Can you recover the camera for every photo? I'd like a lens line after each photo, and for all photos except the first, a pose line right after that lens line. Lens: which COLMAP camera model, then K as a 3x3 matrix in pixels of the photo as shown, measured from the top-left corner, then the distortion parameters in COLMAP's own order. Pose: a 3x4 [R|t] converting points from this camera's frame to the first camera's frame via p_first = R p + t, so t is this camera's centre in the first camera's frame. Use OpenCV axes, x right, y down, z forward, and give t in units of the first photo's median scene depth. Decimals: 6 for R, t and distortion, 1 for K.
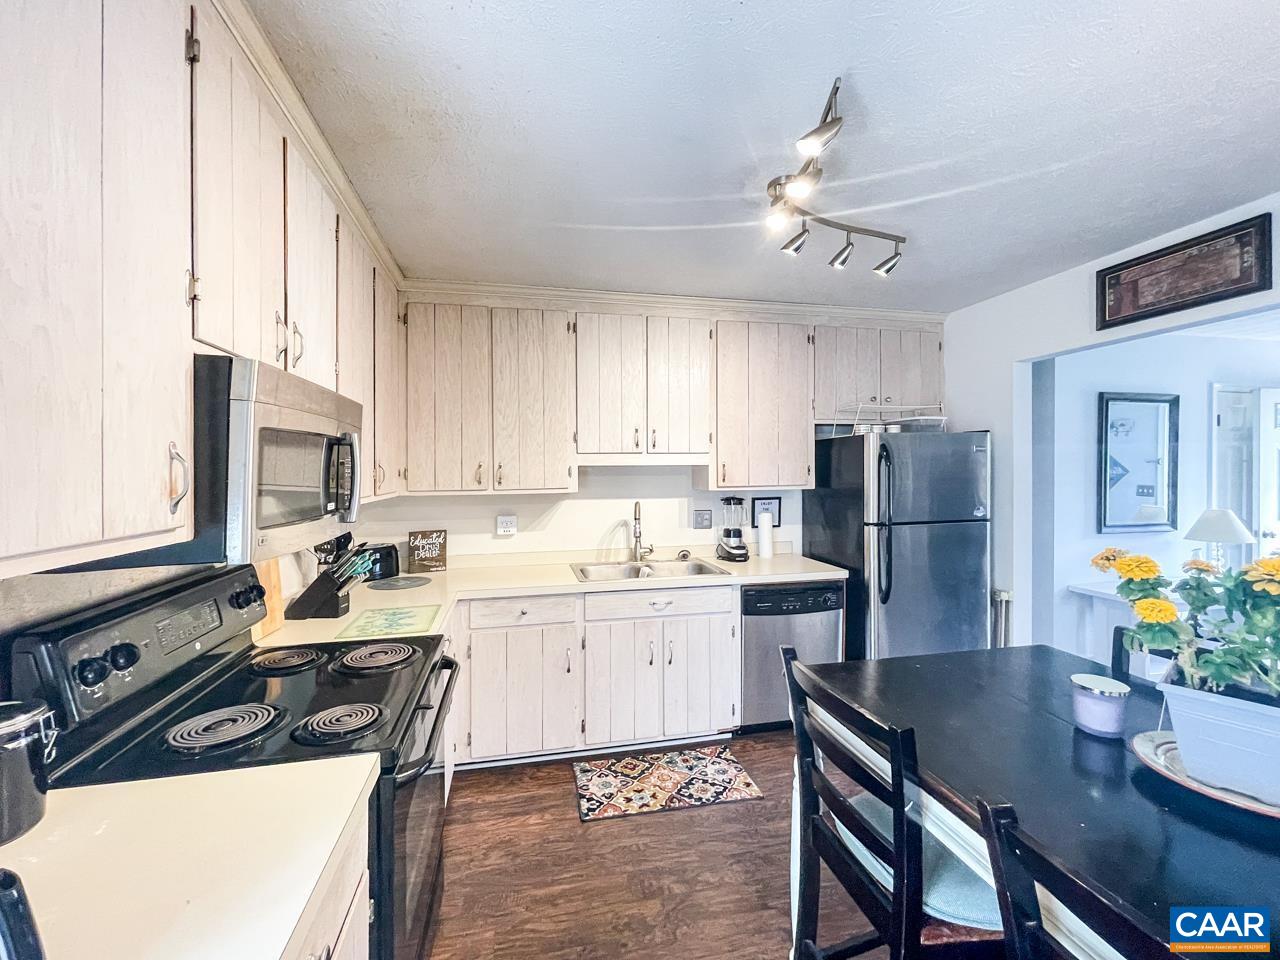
lens RADIAL K [[526.5, 0, 634.6], [0, 526.5, 473.4], [0, 0, 1]] dist [-0.000089, -0.000023]
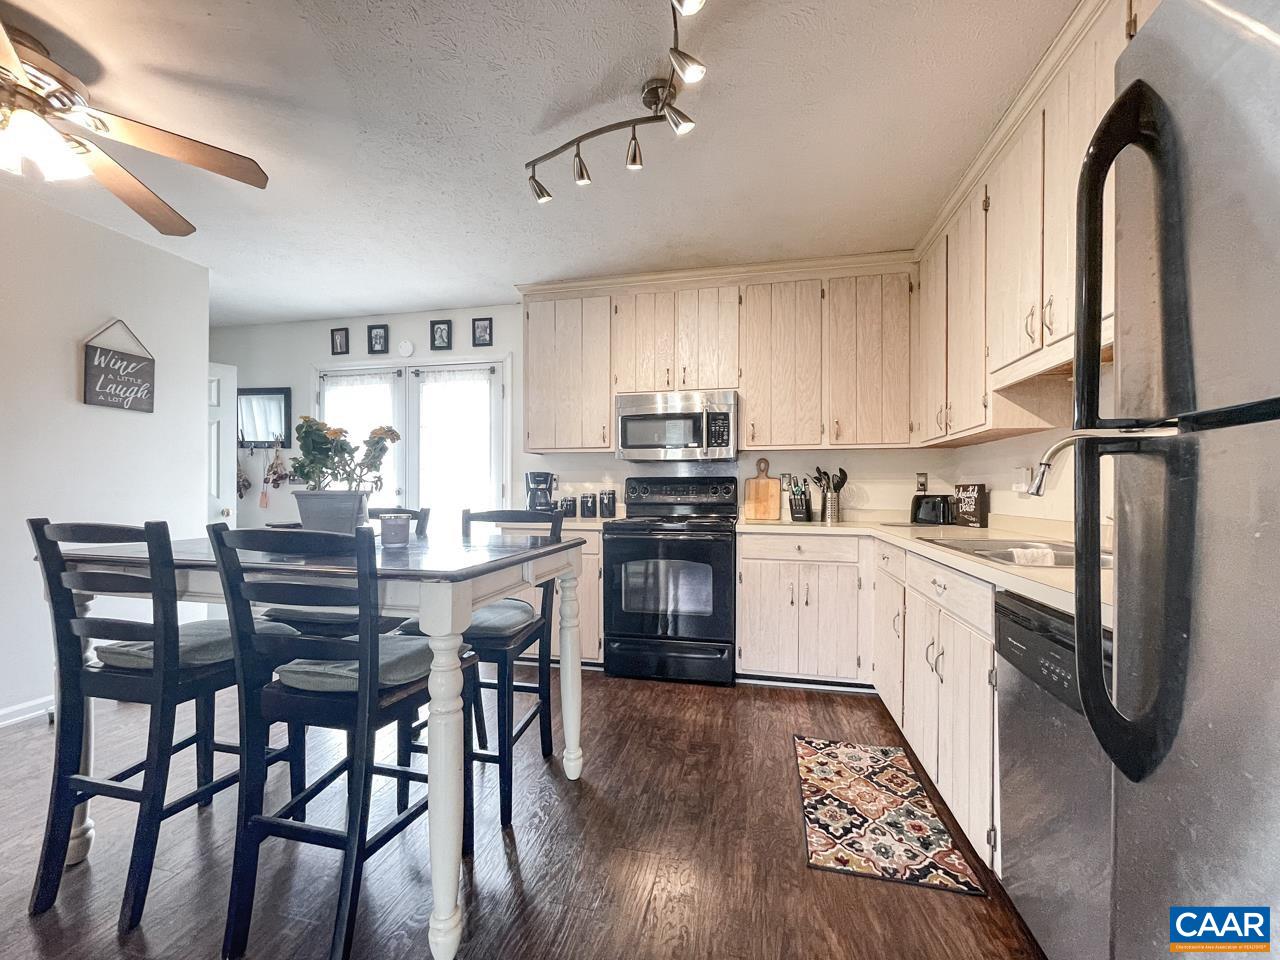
lens RADIAL K [[526.5, 0, 637.9], [0, 526.5, 486.9], [0, 0, 1]] dist [-0.000089, -0.000023]
pose [[-0.421007, -0.004226, -0.907047, 0.852107], [-0.010078, 0.999949, 0.000019, 0.139843], [0.907001, 0.009149, -0.421029, 0.994131]]
